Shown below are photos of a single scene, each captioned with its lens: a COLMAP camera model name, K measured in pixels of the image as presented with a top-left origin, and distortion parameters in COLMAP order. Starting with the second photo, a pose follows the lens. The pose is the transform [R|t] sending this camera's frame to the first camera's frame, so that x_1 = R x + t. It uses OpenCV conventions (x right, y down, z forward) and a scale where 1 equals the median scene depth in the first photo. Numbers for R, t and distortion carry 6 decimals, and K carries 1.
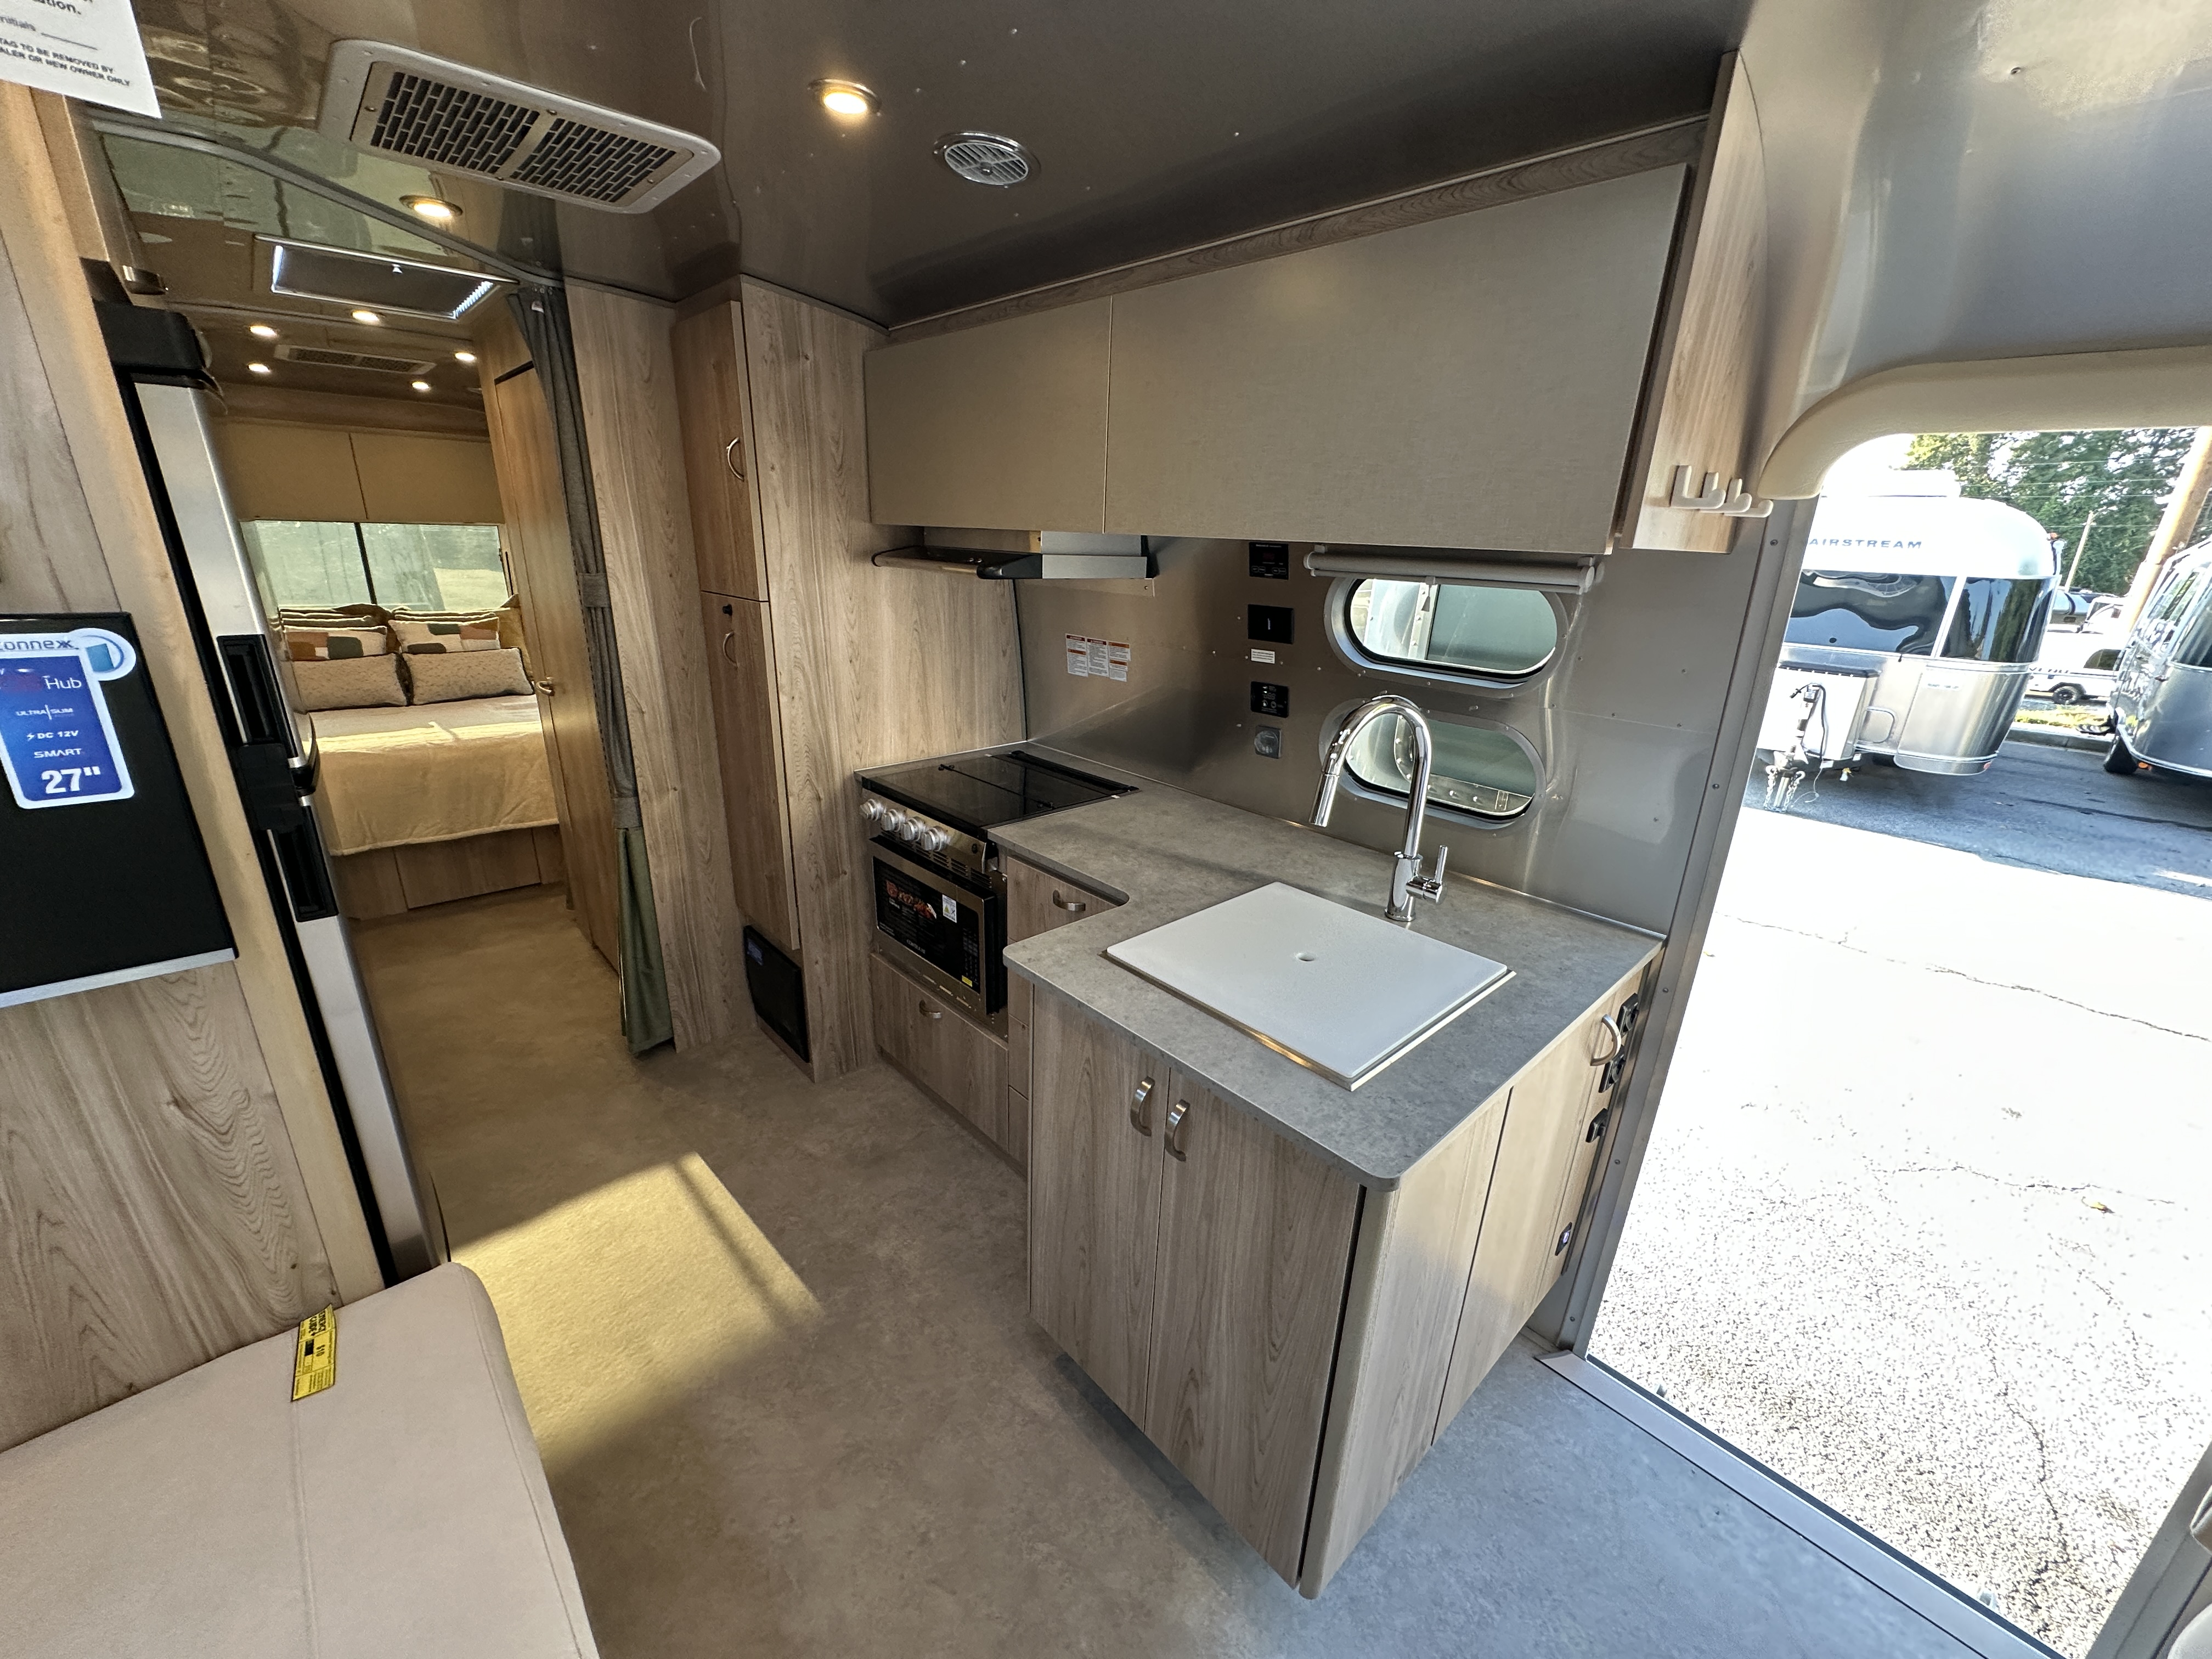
lens RADIAL K [[875.6, 0, 1107.2], [0, 875.6, 829.7], [0, 0, 1]] dist [-0.002186, 0.000437]
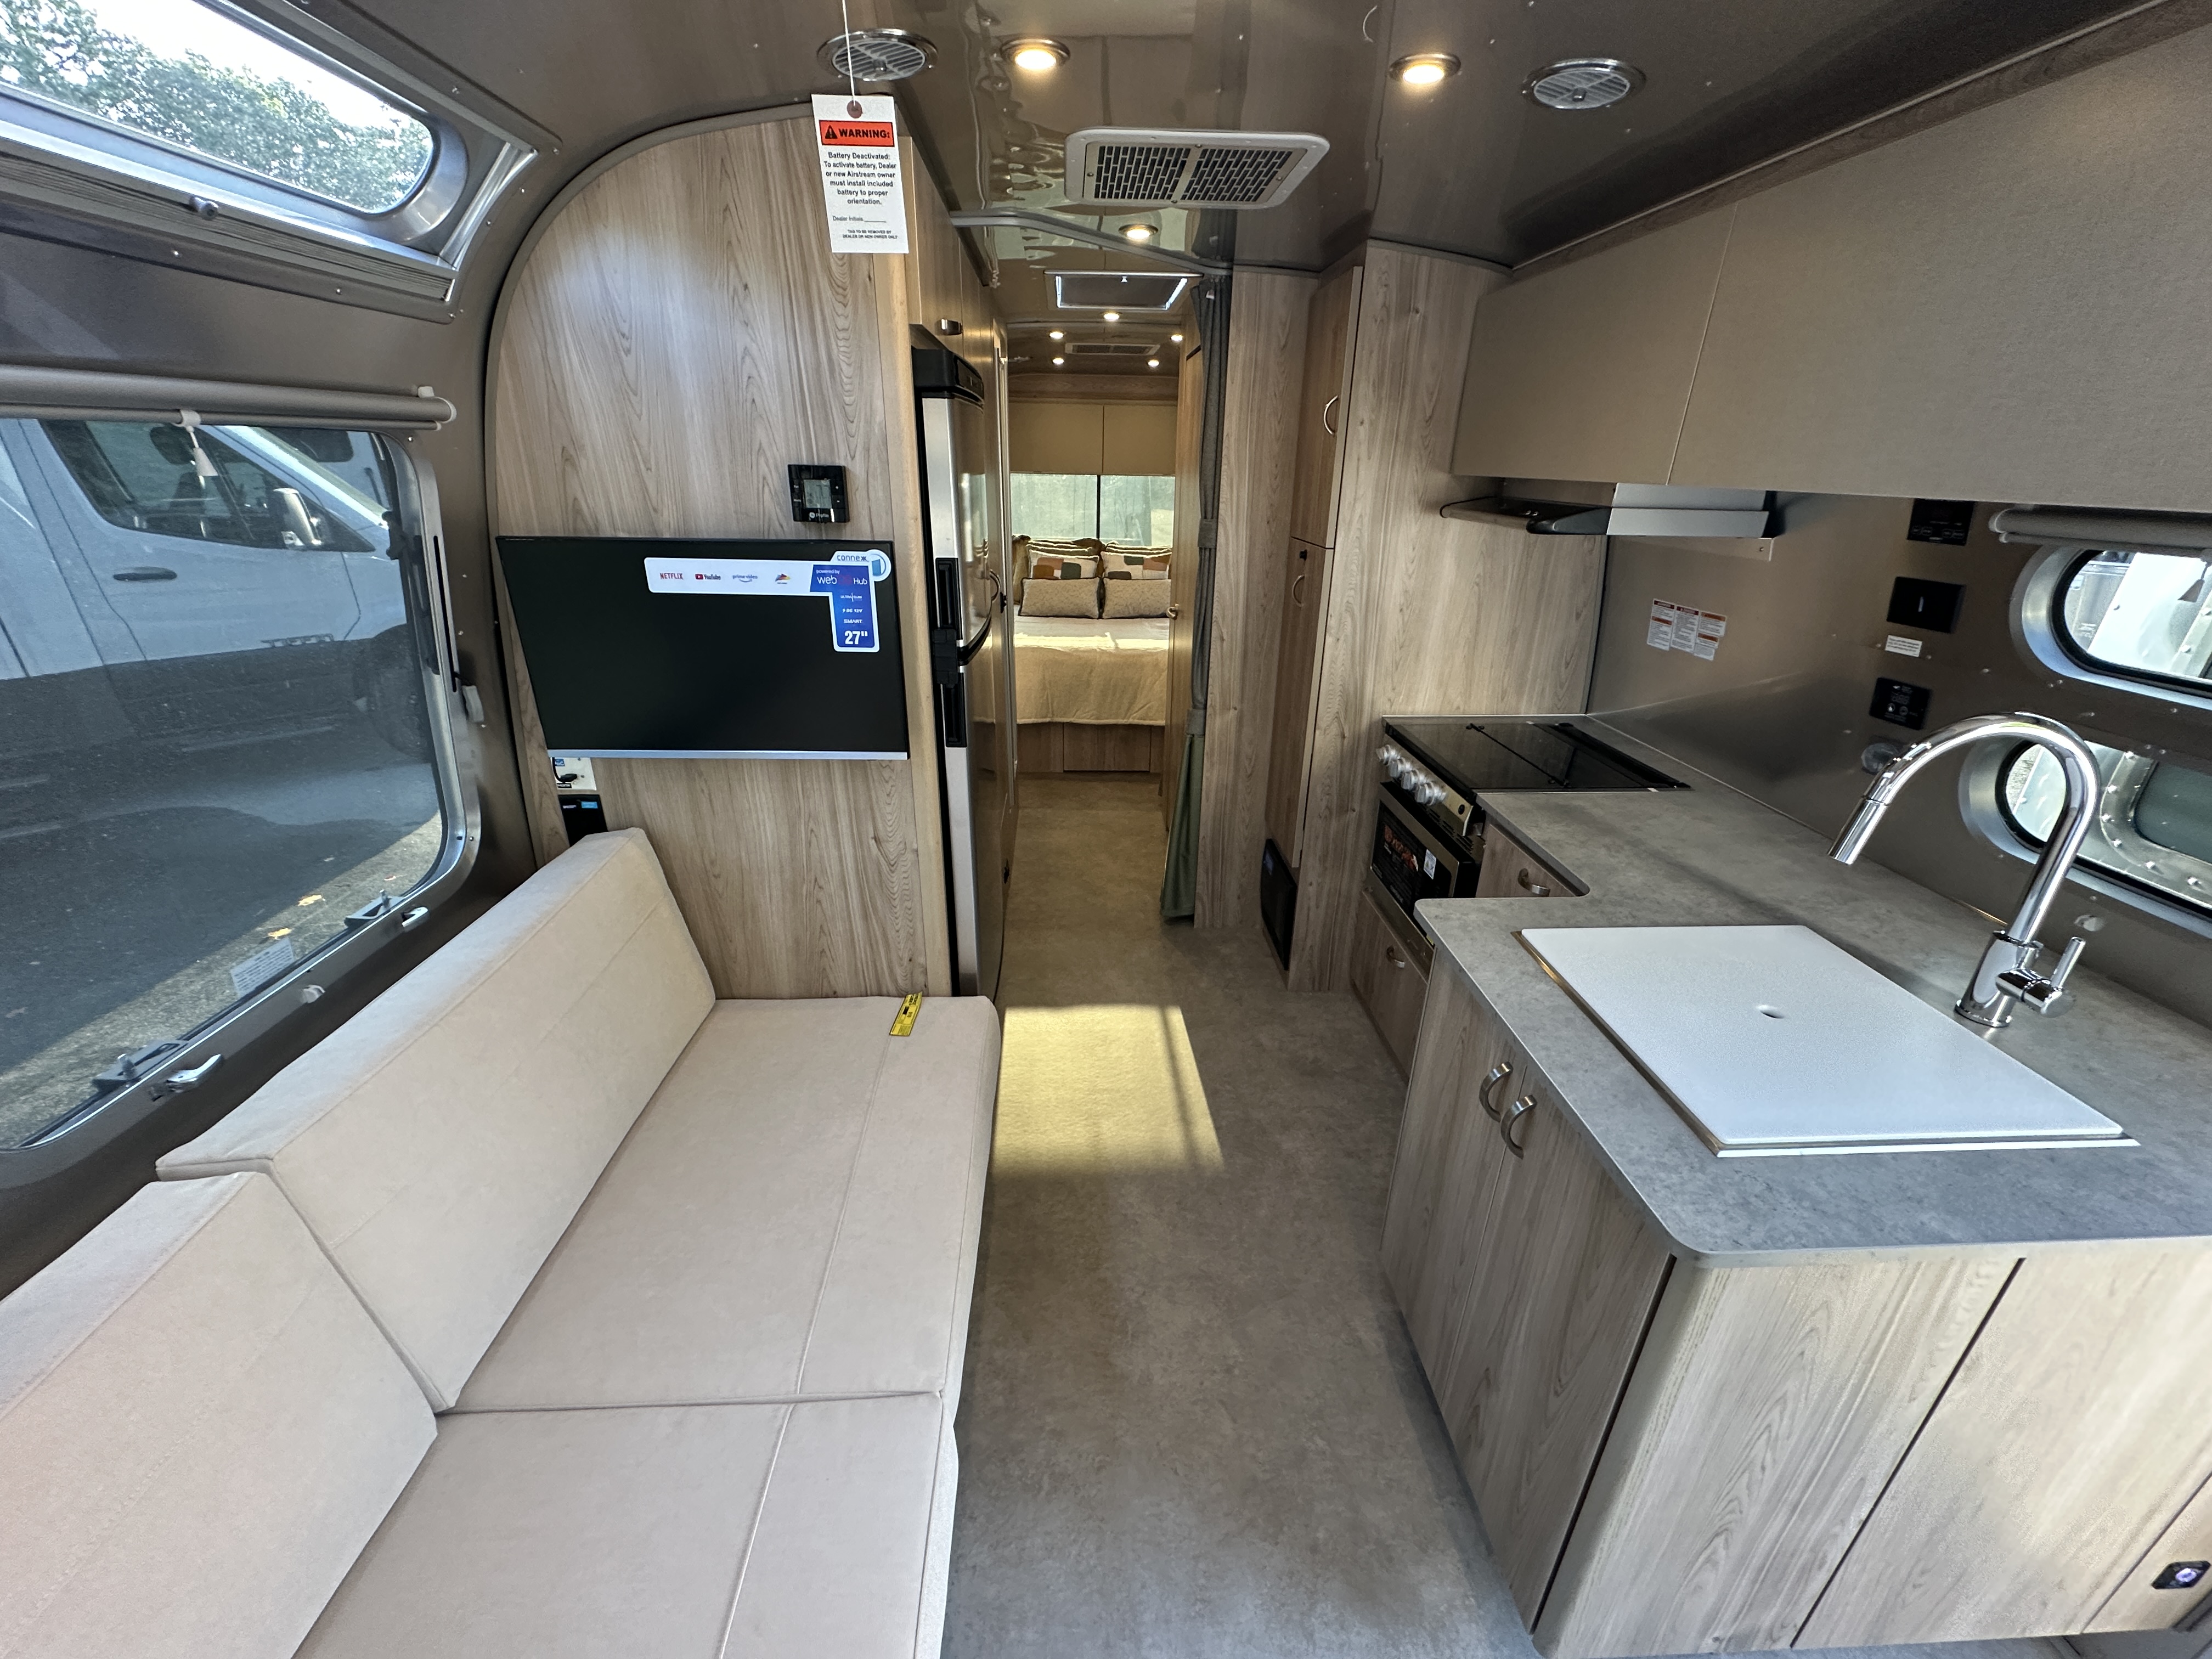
lens RADIAL K [[875.6, 0, 1107.2], [0, 875.6, 829.7], [0, 0, 1]] dist [-0.002186, 0.000437]
pose [[0.763427, 0.231619, -0.602937, 0.128631], [-0.197425, 0.972494, 0.123609, 0.000382], [0.614982, 0.024669, 0.788155, -0.021834]]
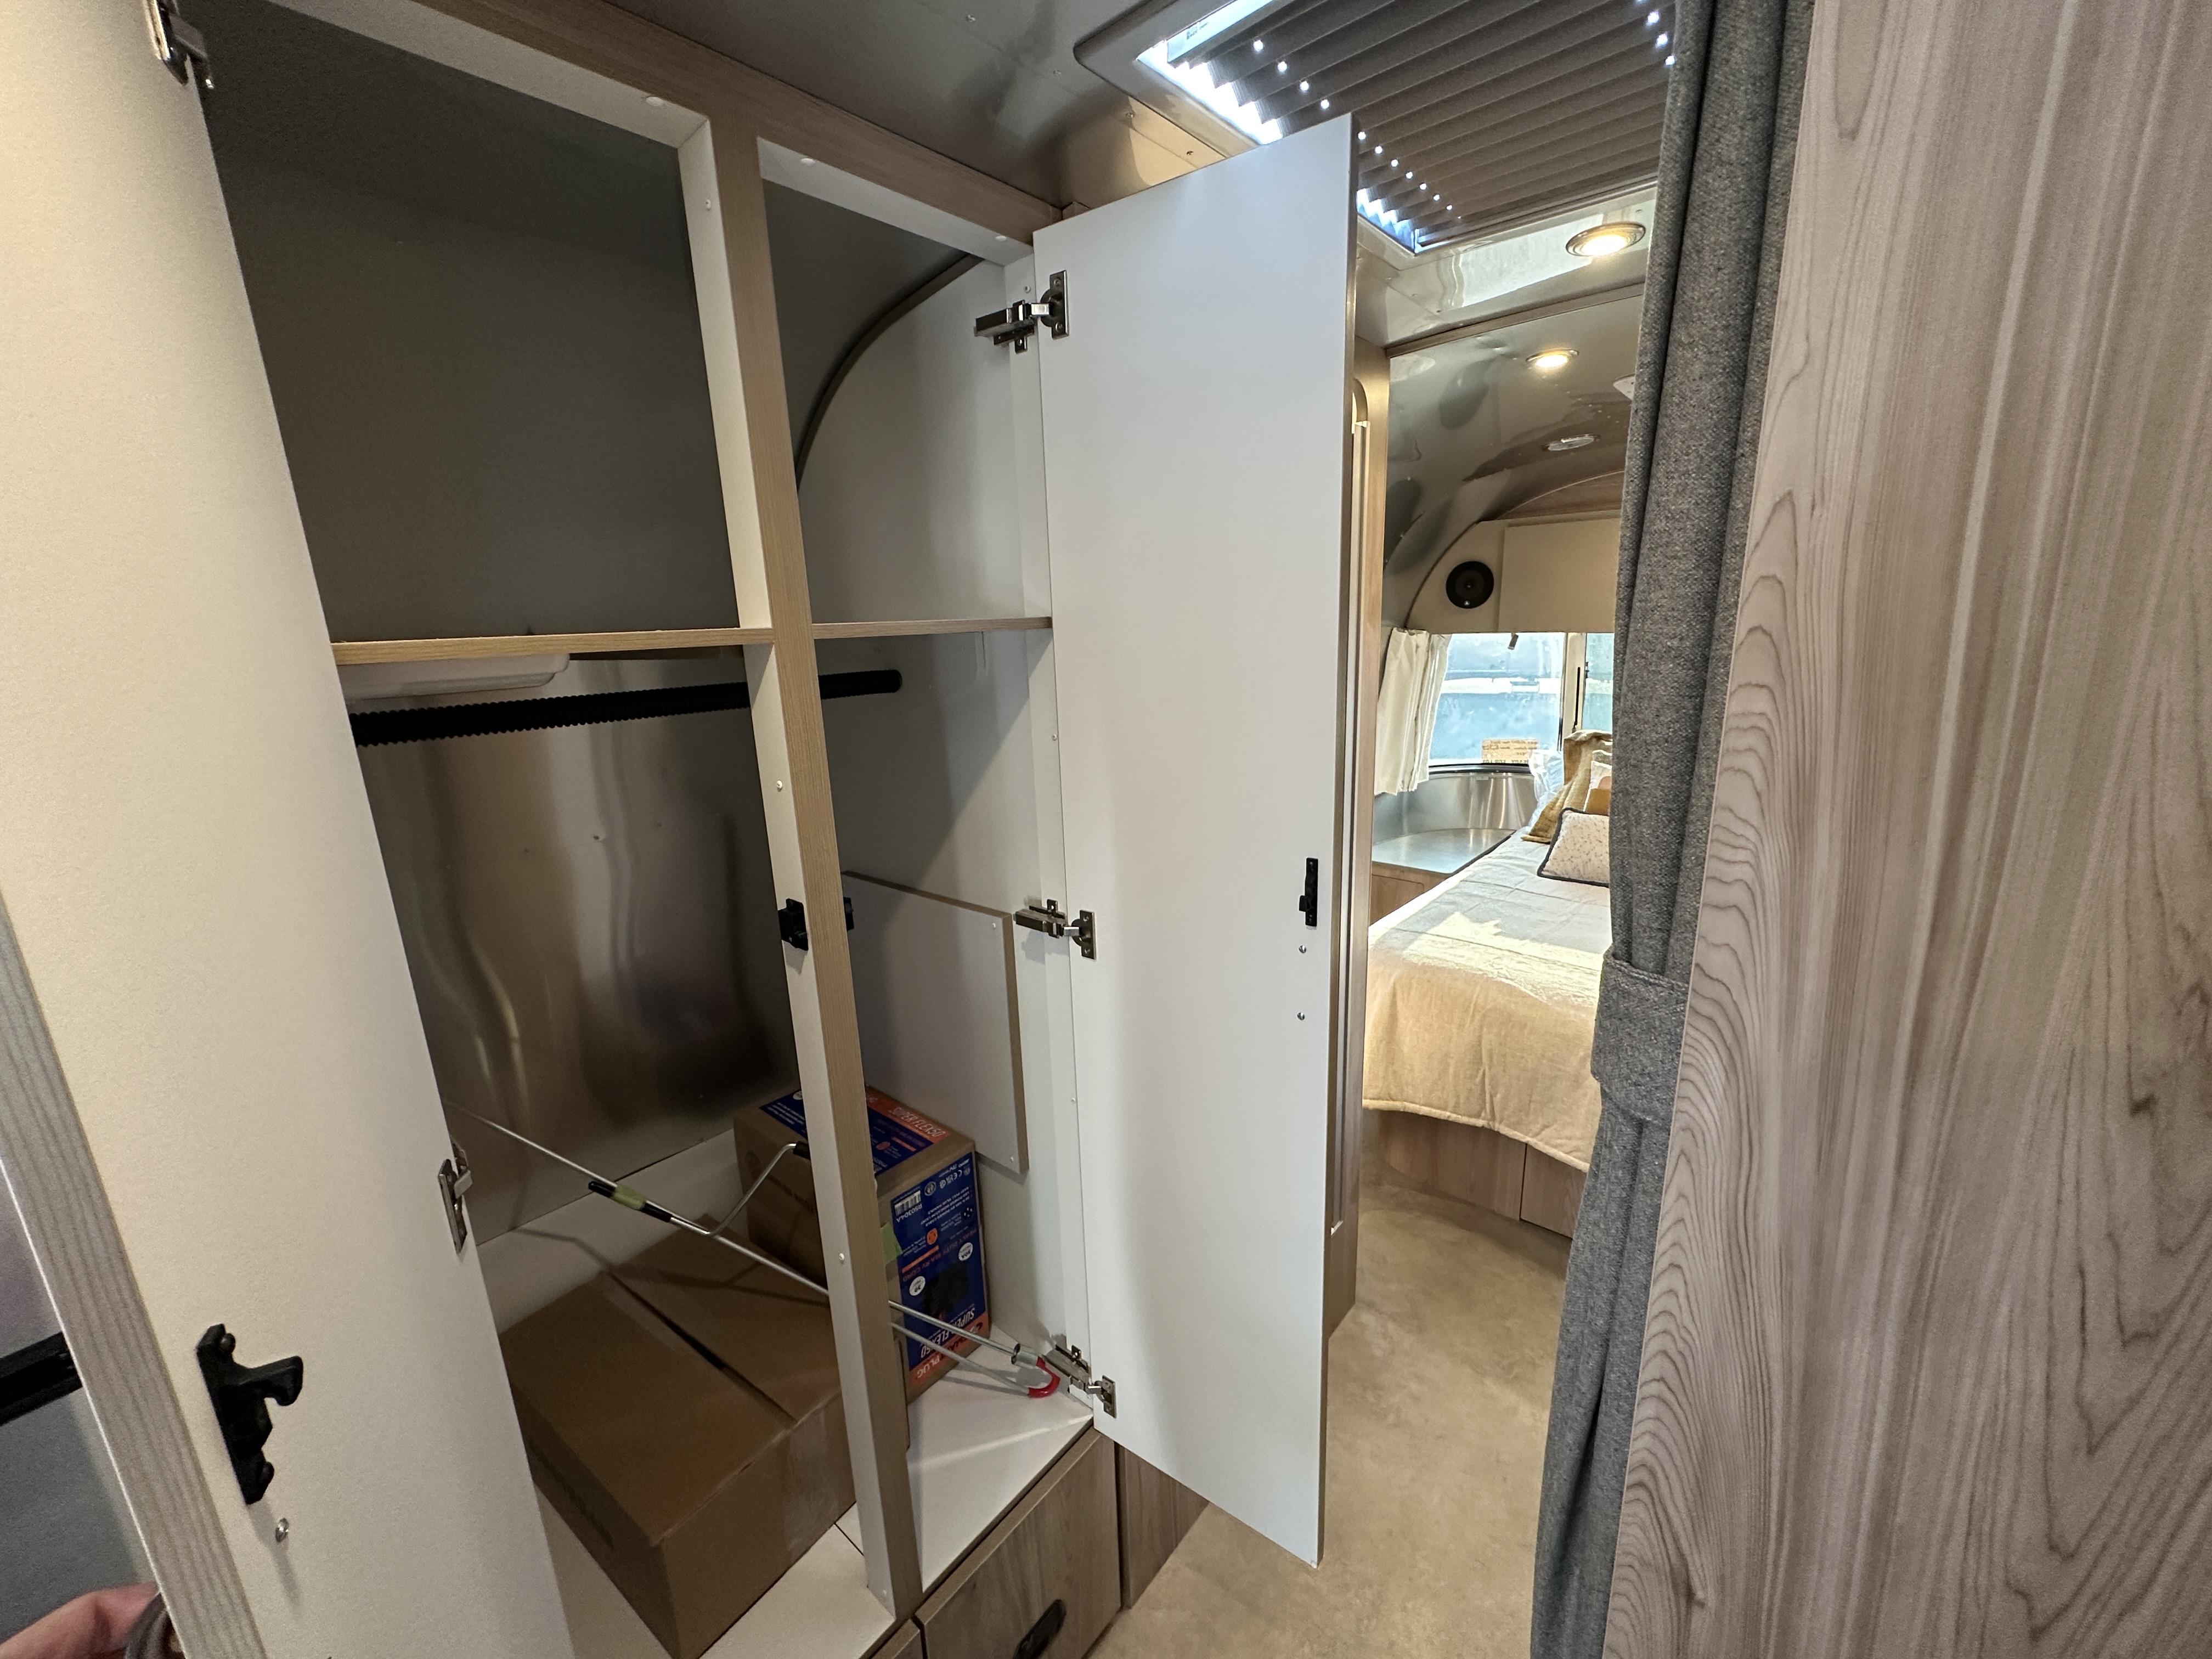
lens RADIAL K [[877.6, 0, 1106.0], [0, 877.6, 829.5], [0, 0, 1]] dist [-0.001798, 0.000126]
pose [[0.113282, 0.197074, -0.973822, -0.400311], [-0.283066, 0.945913, 0.158498, -0.322215], [0.952387, 0.257701, 0.162940, 0.831185]]
